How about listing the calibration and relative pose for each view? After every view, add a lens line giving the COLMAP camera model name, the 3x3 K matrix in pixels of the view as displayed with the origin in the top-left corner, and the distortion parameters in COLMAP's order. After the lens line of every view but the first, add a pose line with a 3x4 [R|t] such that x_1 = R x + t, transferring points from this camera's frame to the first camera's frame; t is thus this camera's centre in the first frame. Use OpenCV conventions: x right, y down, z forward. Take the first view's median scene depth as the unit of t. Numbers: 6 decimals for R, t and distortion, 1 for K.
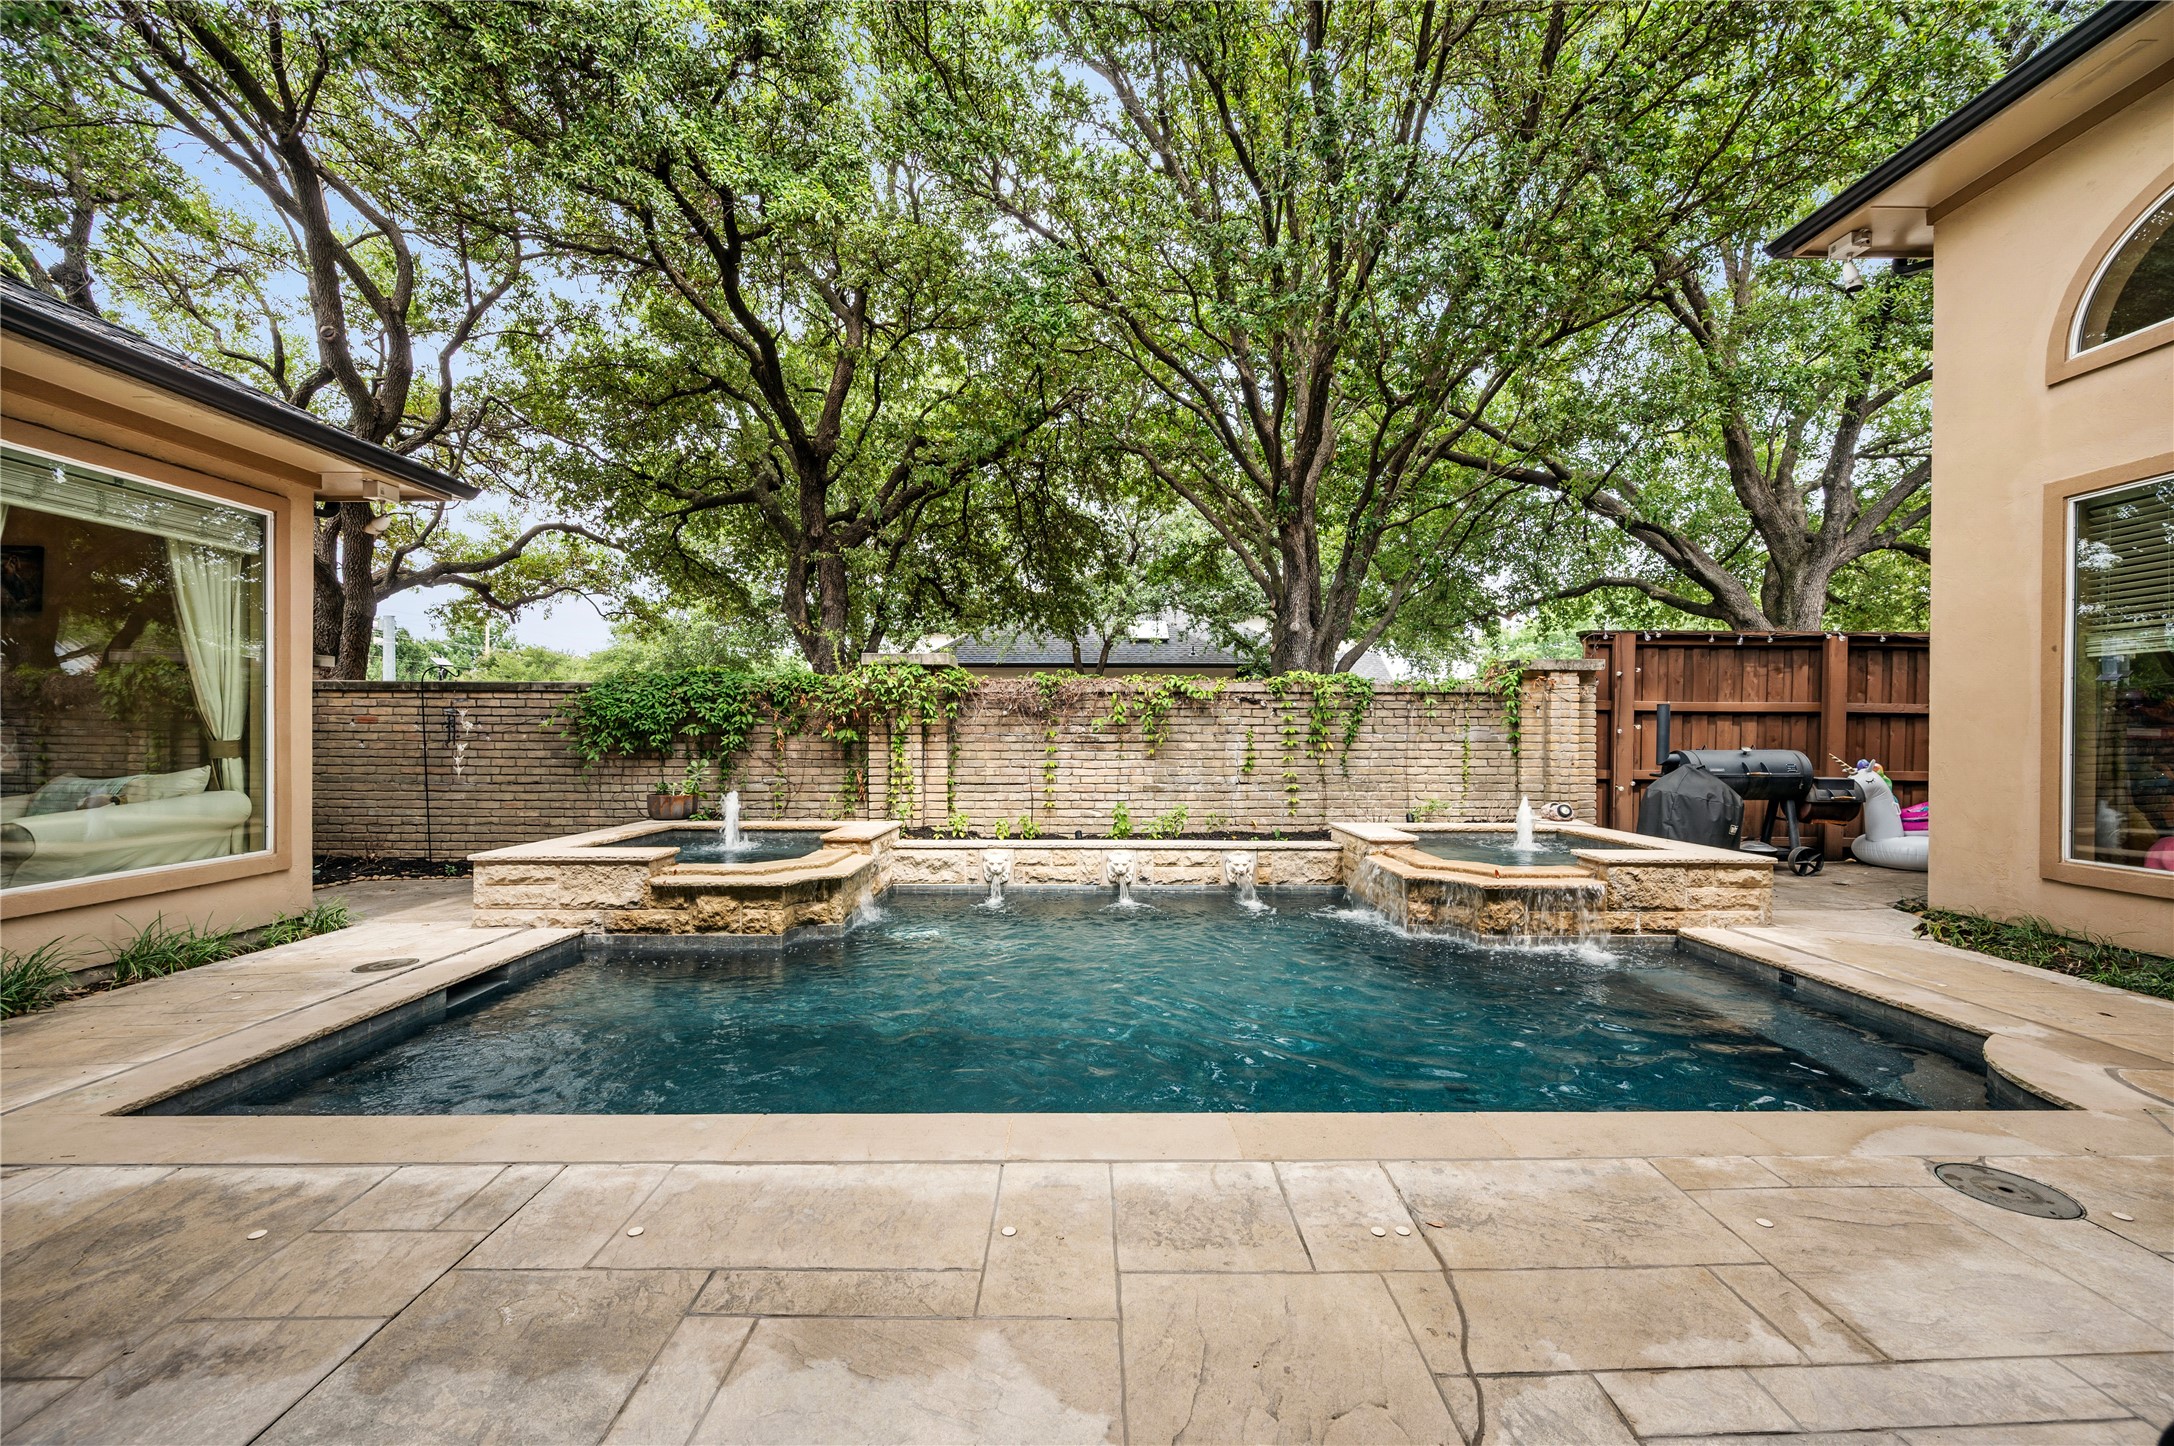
lens RADIAL K [[878.2, 0, 1099.6], [0, 878.2, 730.6], [0, 0, 1]] dist [0.003118, -0.000324]
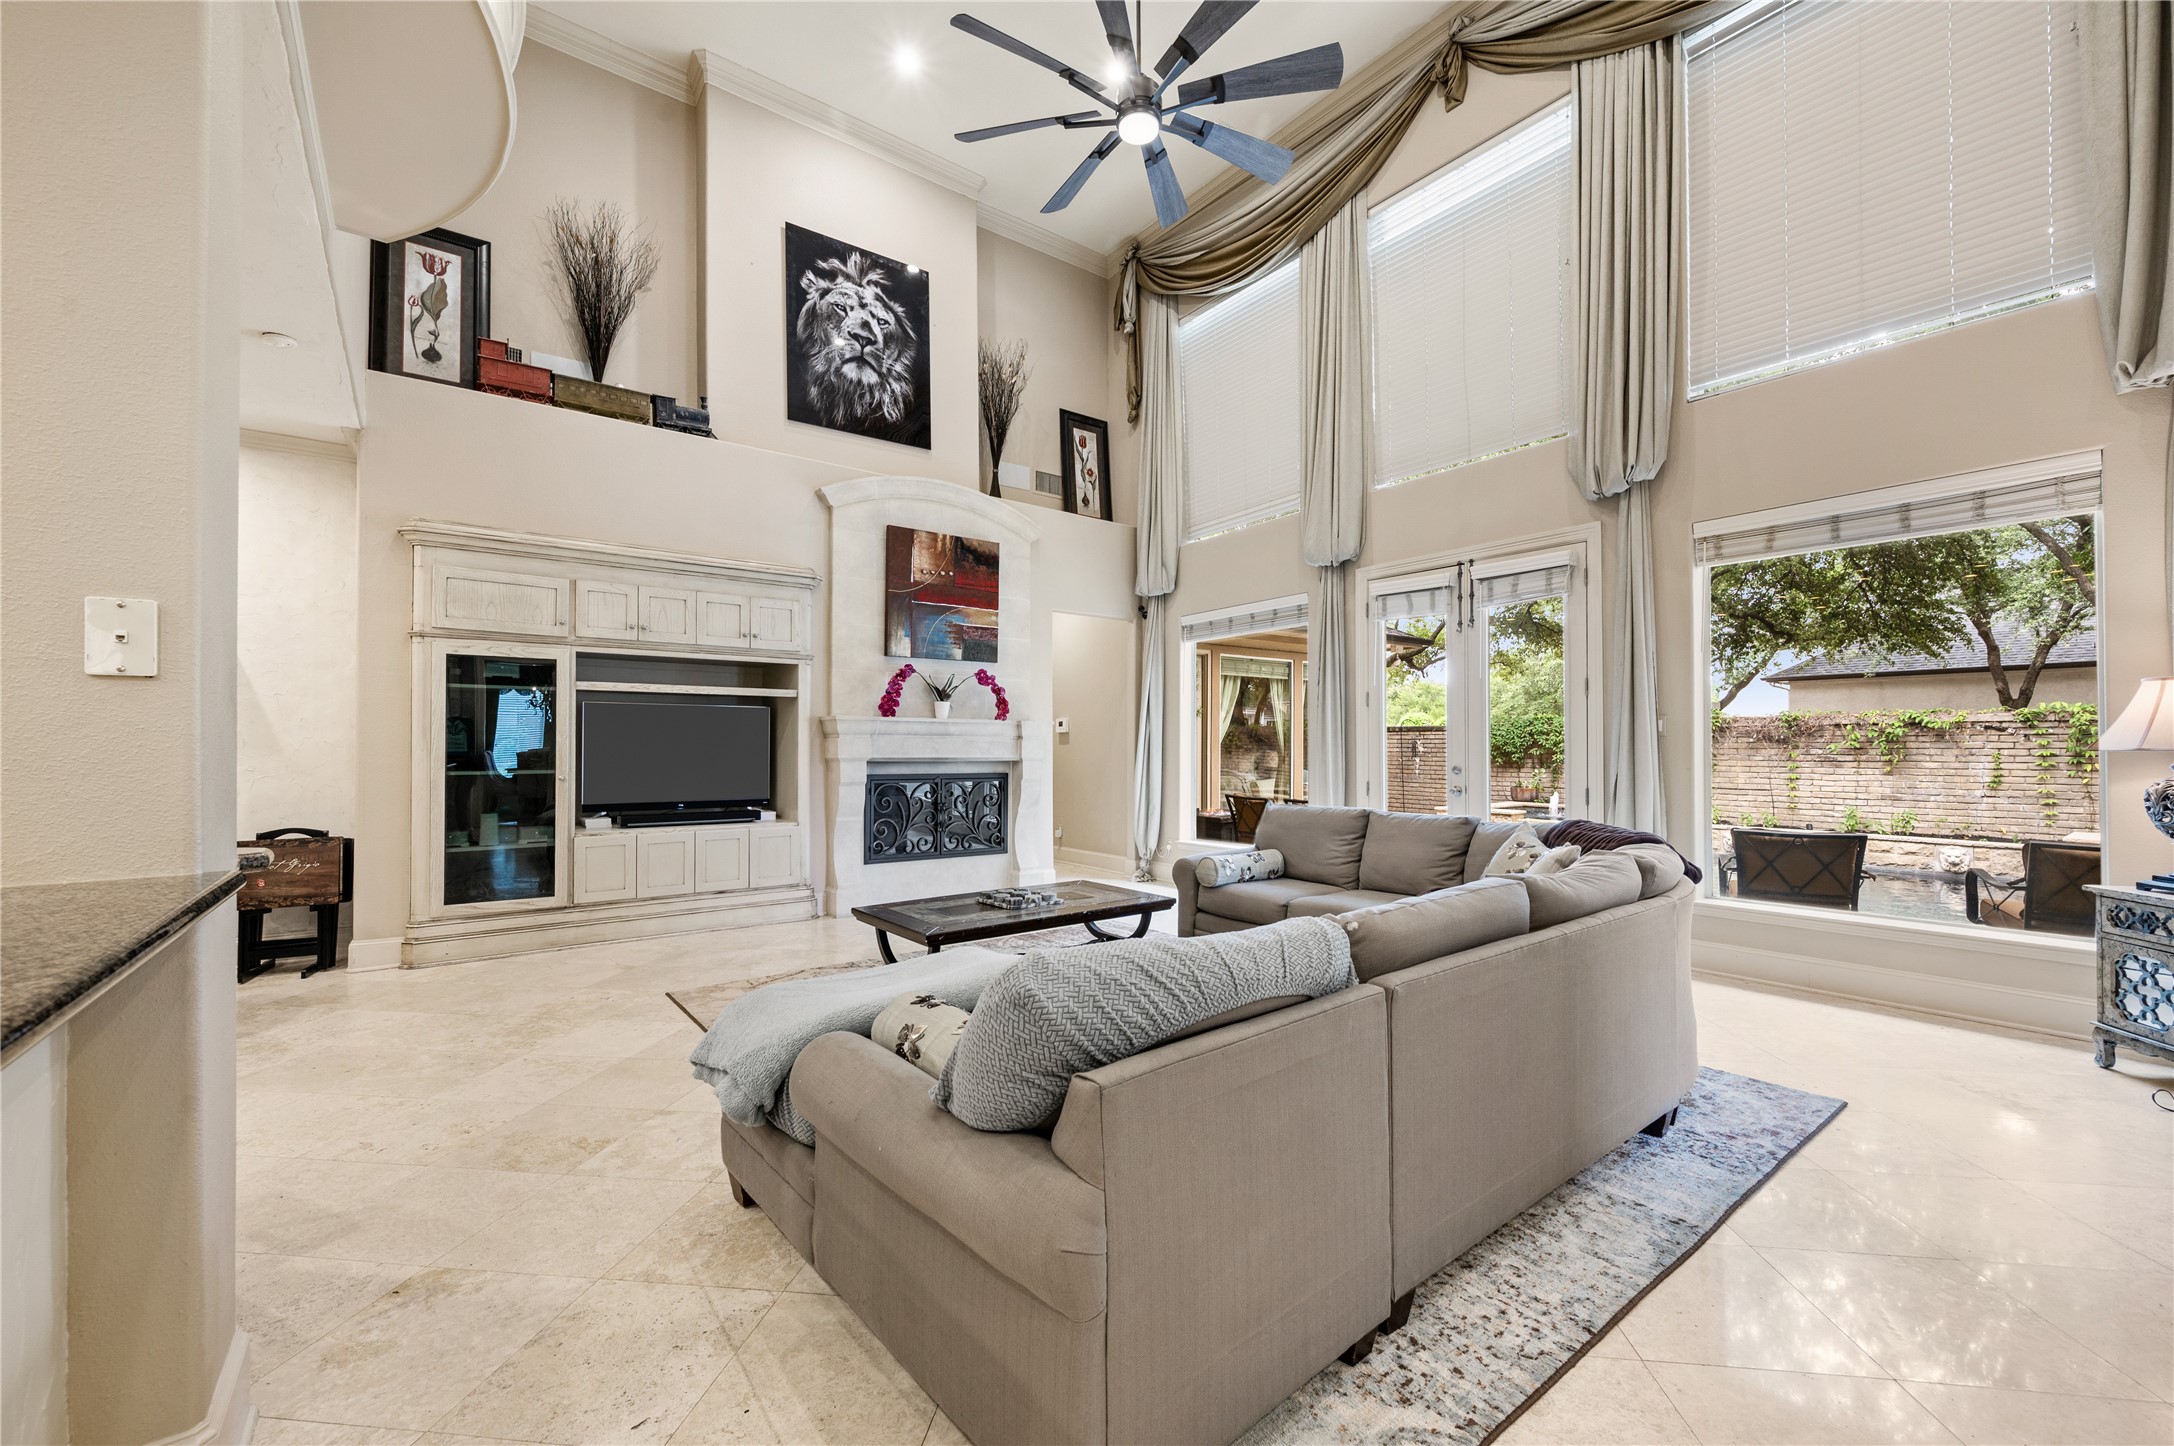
lens RADIAL K [[878.2, 0, 1098.6], [0, 878.2, 727.4], [0, 0, 1]] dist [0.003118, -0.000324]
pose [[0.608860, -0.019179, -0.793046, 0.387342], [0.006166, 0.999792, -0.019445, -0.019710], [0.793254, 0.006950, 0.608852, -0.739238]]
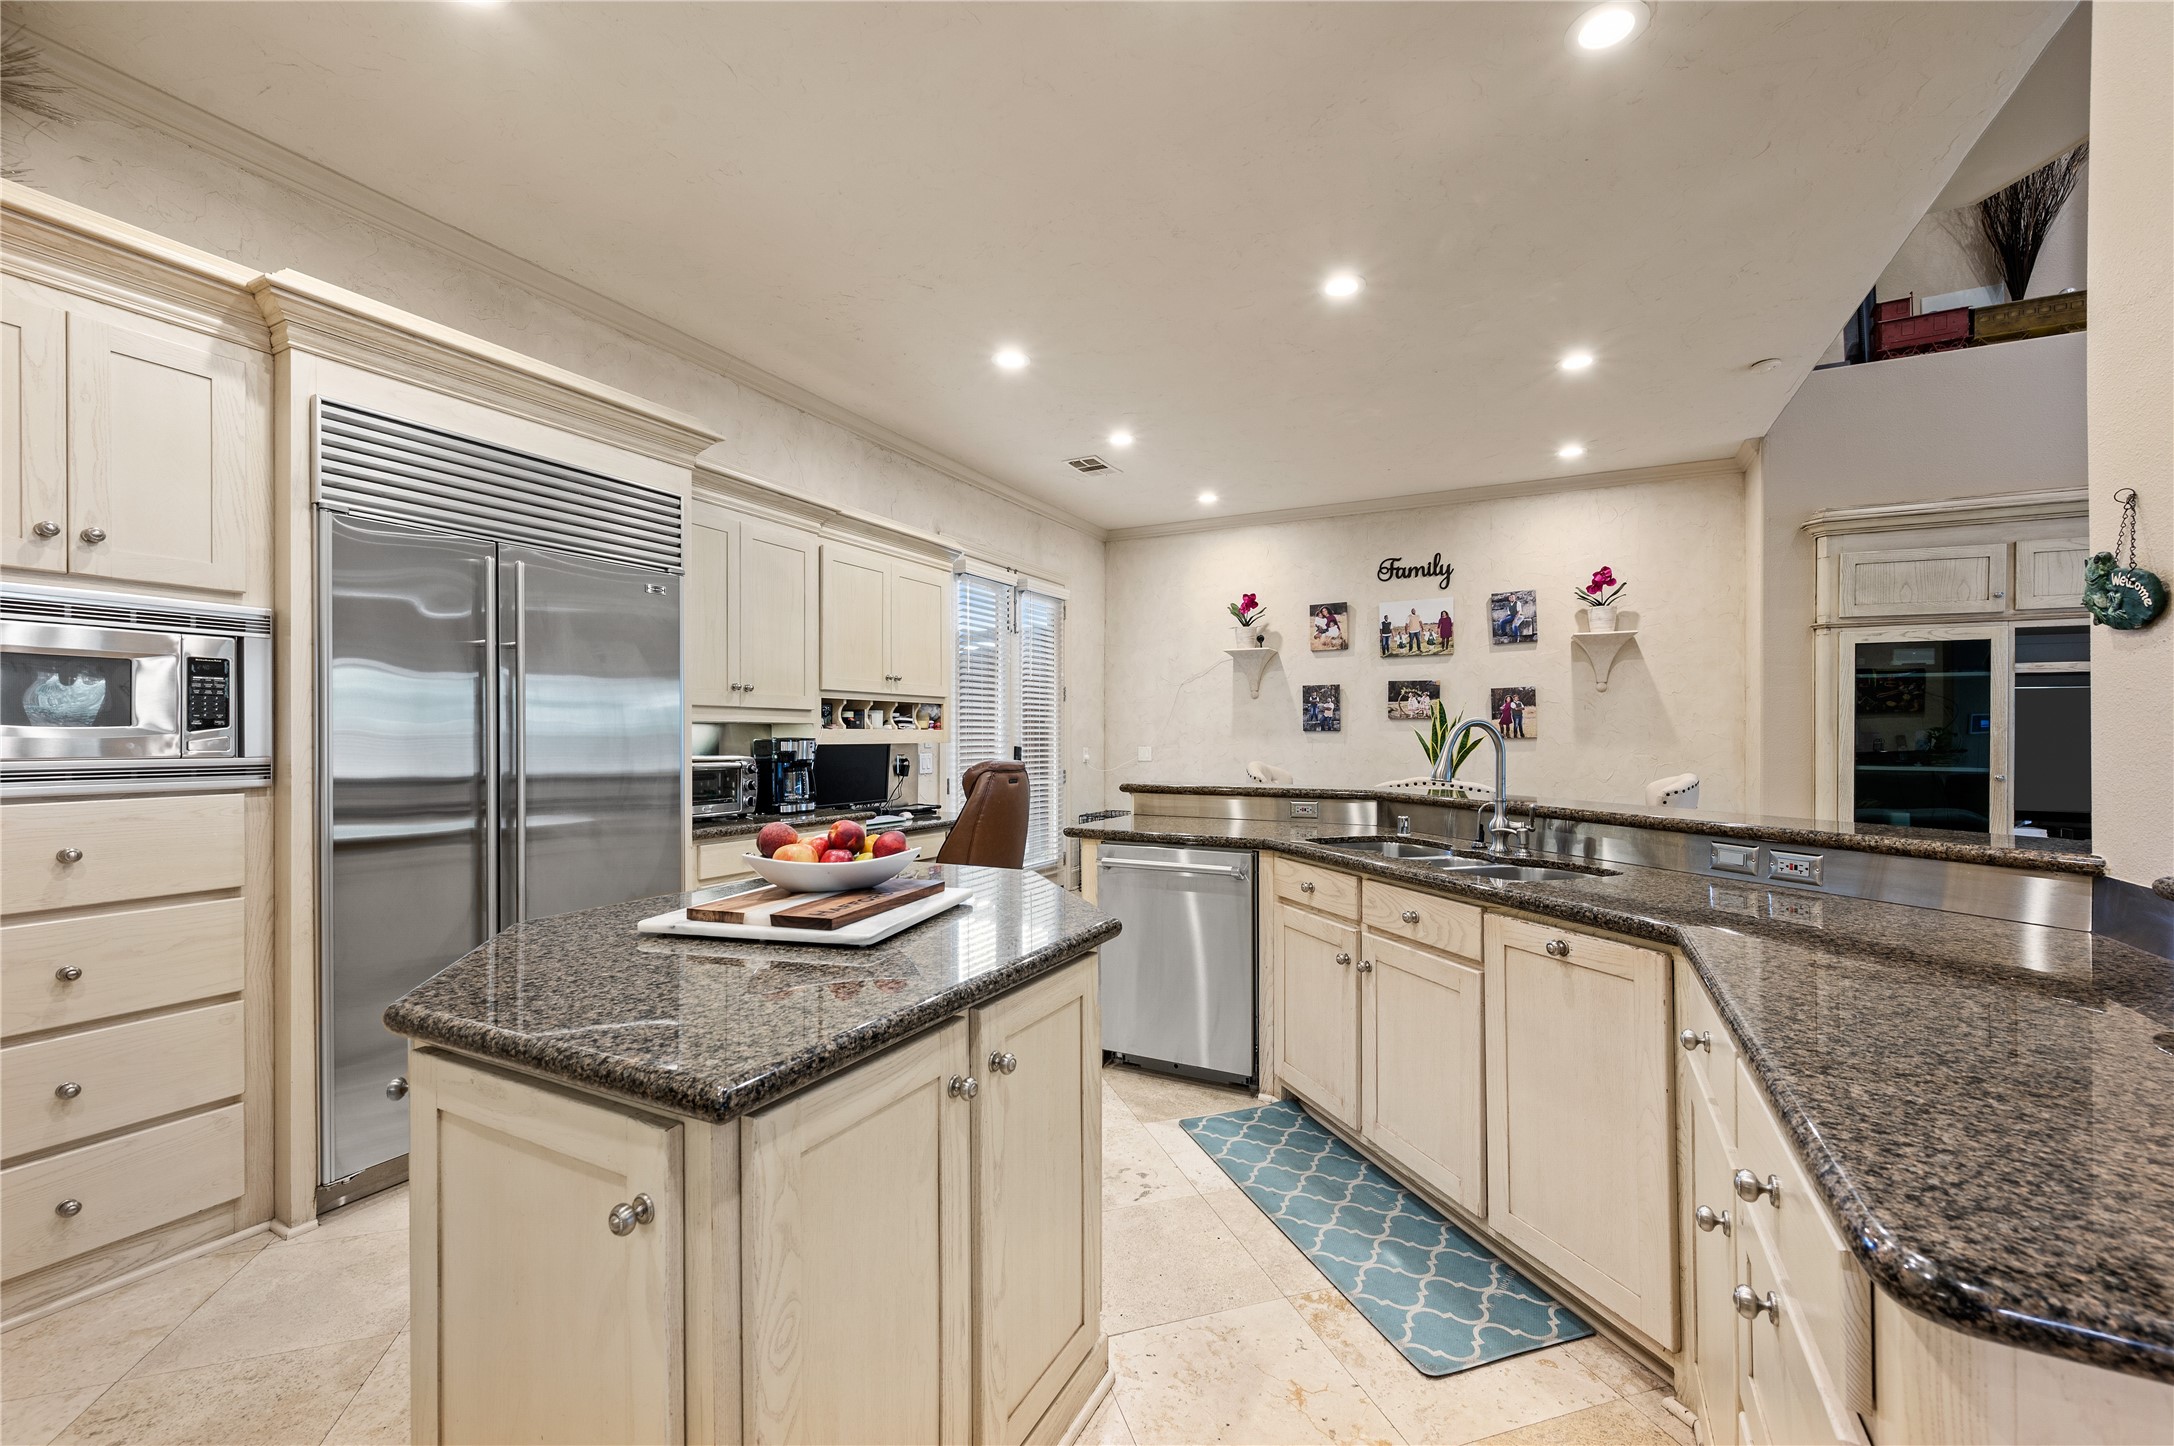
lens RADIAL K [[878.2, 0, 1103.2], [0, 878.2, 726.3], [0, 0, 1]] dist [0.003118, -0.000324]
pose [[-0.466079, -0.014501, -0.884625, 0.381907], [-0.006706, 0.999895, -0.012857, -0.019396], [0.884718, -0.000060, -0.466127, -0.903190]]
